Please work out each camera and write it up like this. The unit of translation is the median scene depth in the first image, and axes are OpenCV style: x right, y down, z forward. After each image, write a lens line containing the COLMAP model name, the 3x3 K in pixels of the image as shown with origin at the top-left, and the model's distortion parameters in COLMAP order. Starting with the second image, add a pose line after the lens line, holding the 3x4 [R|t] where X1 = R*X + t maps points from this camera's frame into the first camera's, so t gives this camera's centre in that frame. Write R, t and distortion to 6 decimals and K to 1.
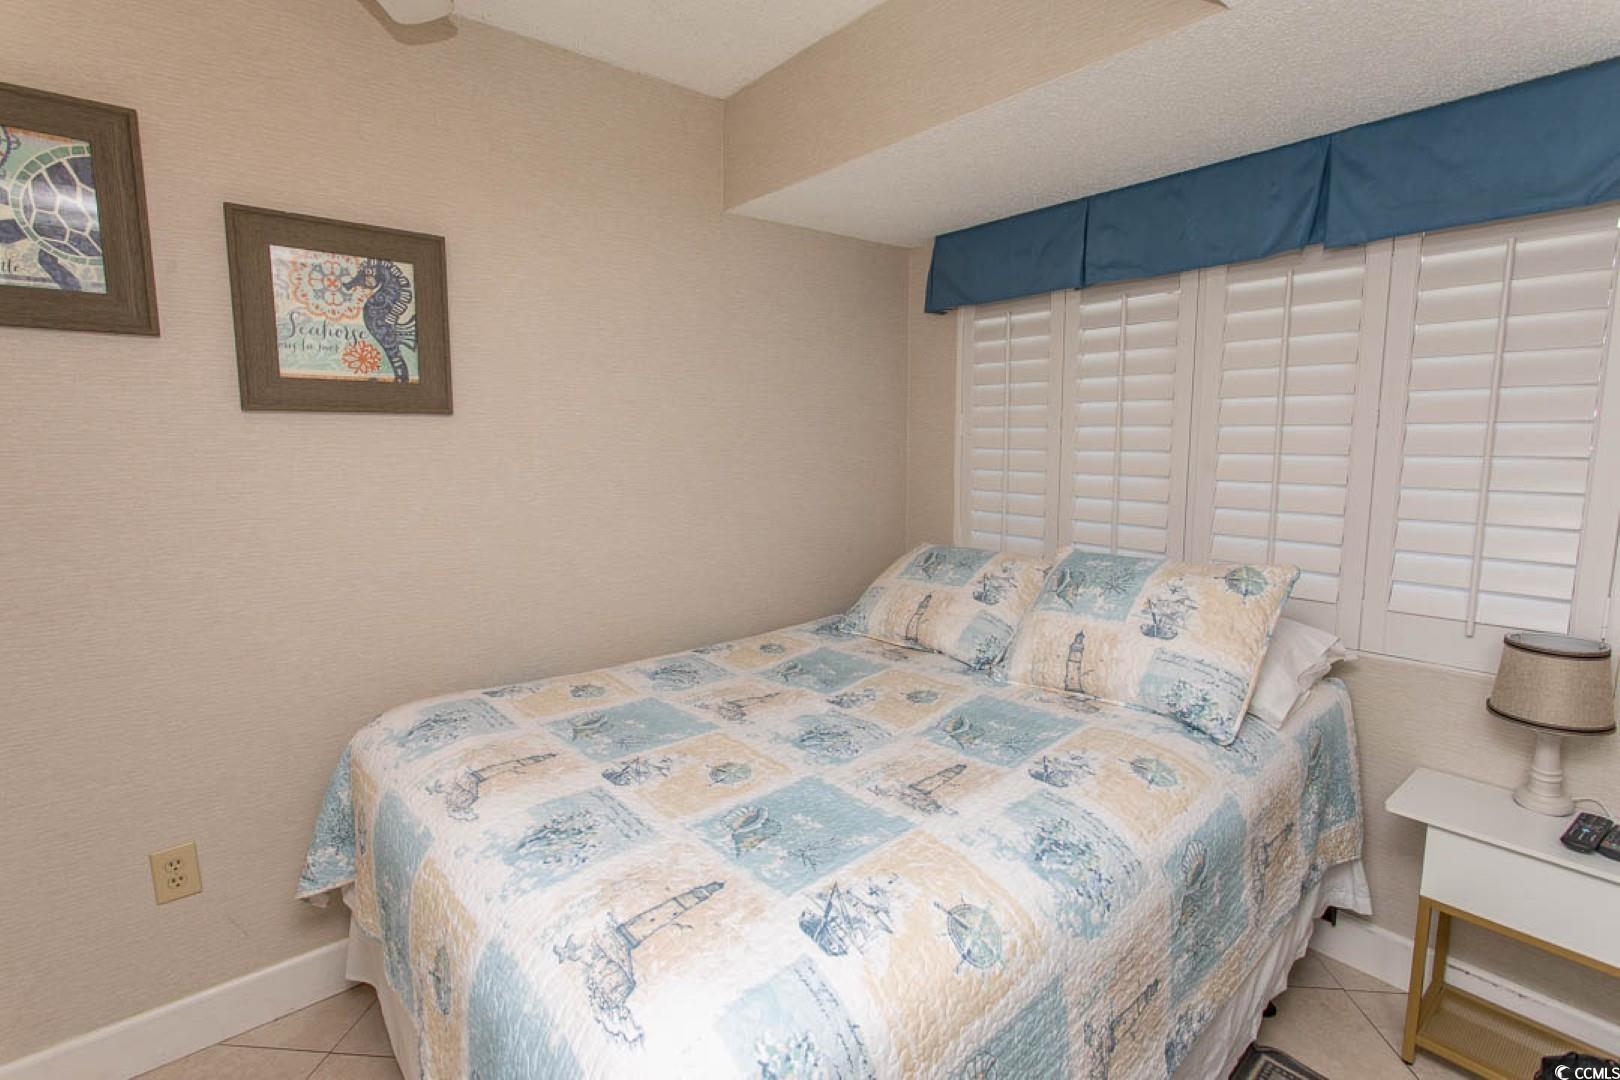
lens RADIAL K [[762.0, 0, 806.2], [0, 762.0, 525.8], [0, 0, 1]] dist [0.003002, 0.001073]
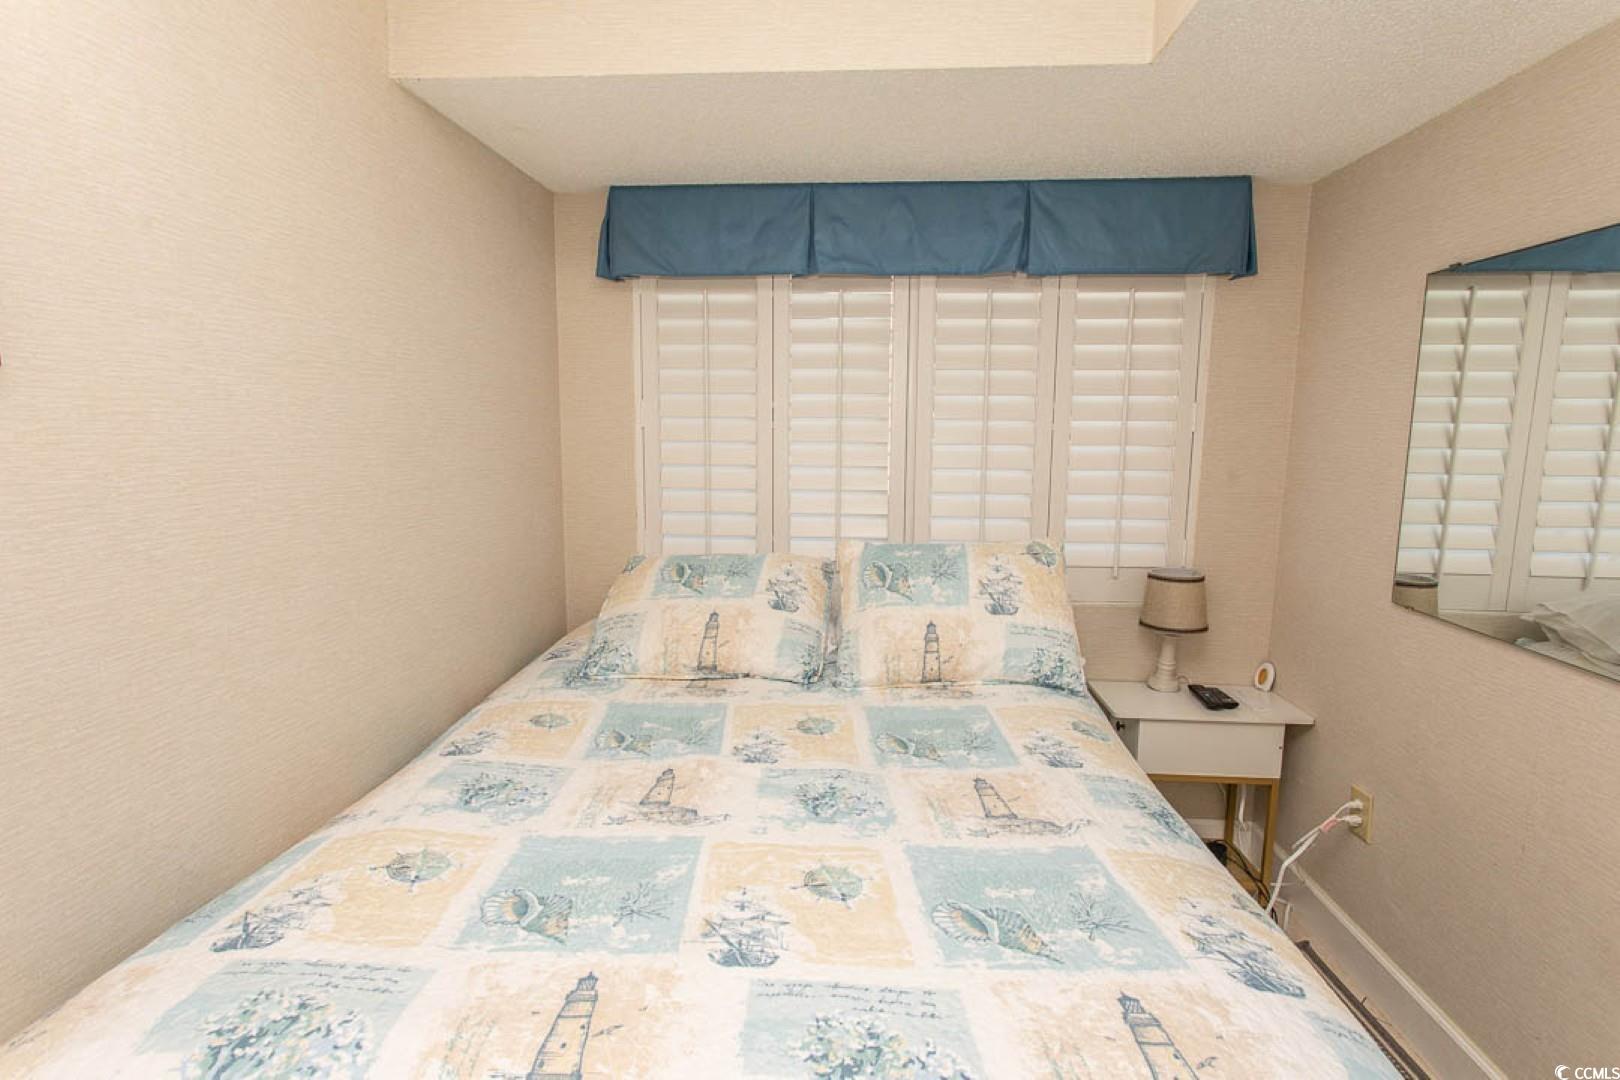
lens RADIAL K [[804.0, 0, 806.8], [0, 804.0, 532.6], [0, 0, 1]] dist [-0.004117, 0.002087]
pose [[0.693736, -0.084214, 0.715289, -0.512141], [0.076213, 0.996148, 0.043364, -0.038232], [-0.716186, 0.024431, 0.697482, 0.373946]]
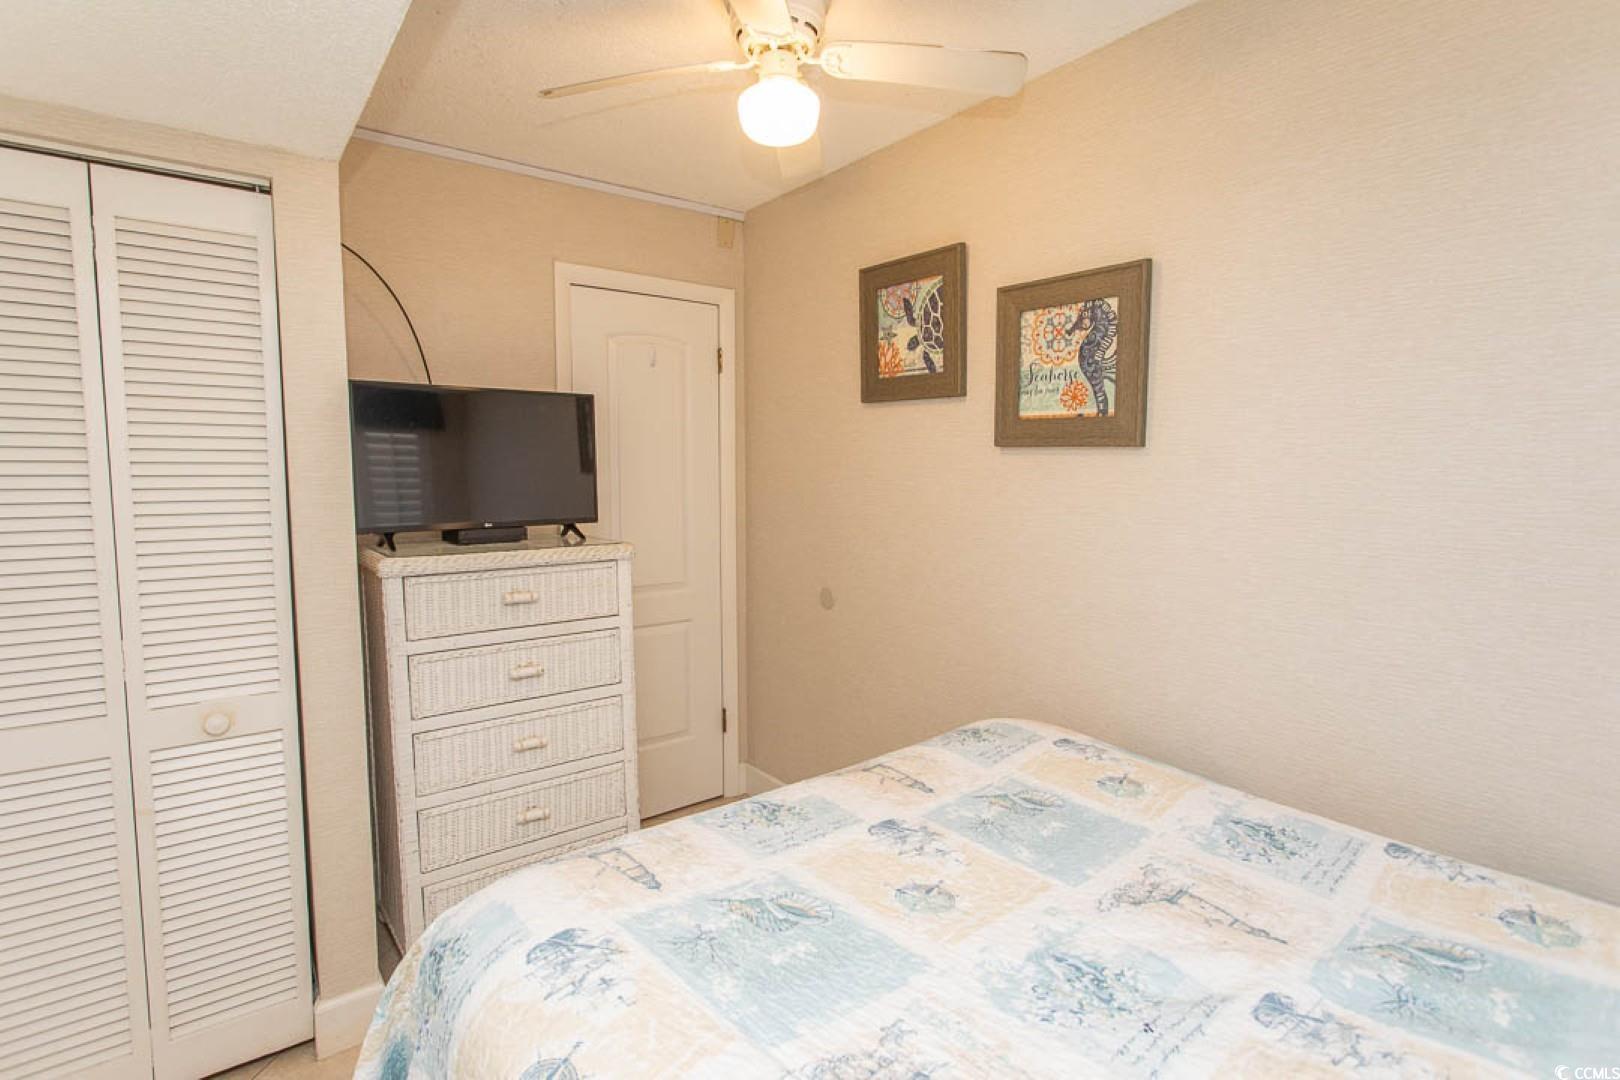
lens RADIAL K [[786.2, 0, 814.8], [0, 786.2, 525.3], [0, 0, 1]] dist [-0.013156, 0.005354]
pose [[-0.019958, 0.084425, -0.996230, 0.542387], [-0.123300, 0.988614, 0.086250, -0.091096], [0.992169, 0.124557, -0.009321, 0.673507]]
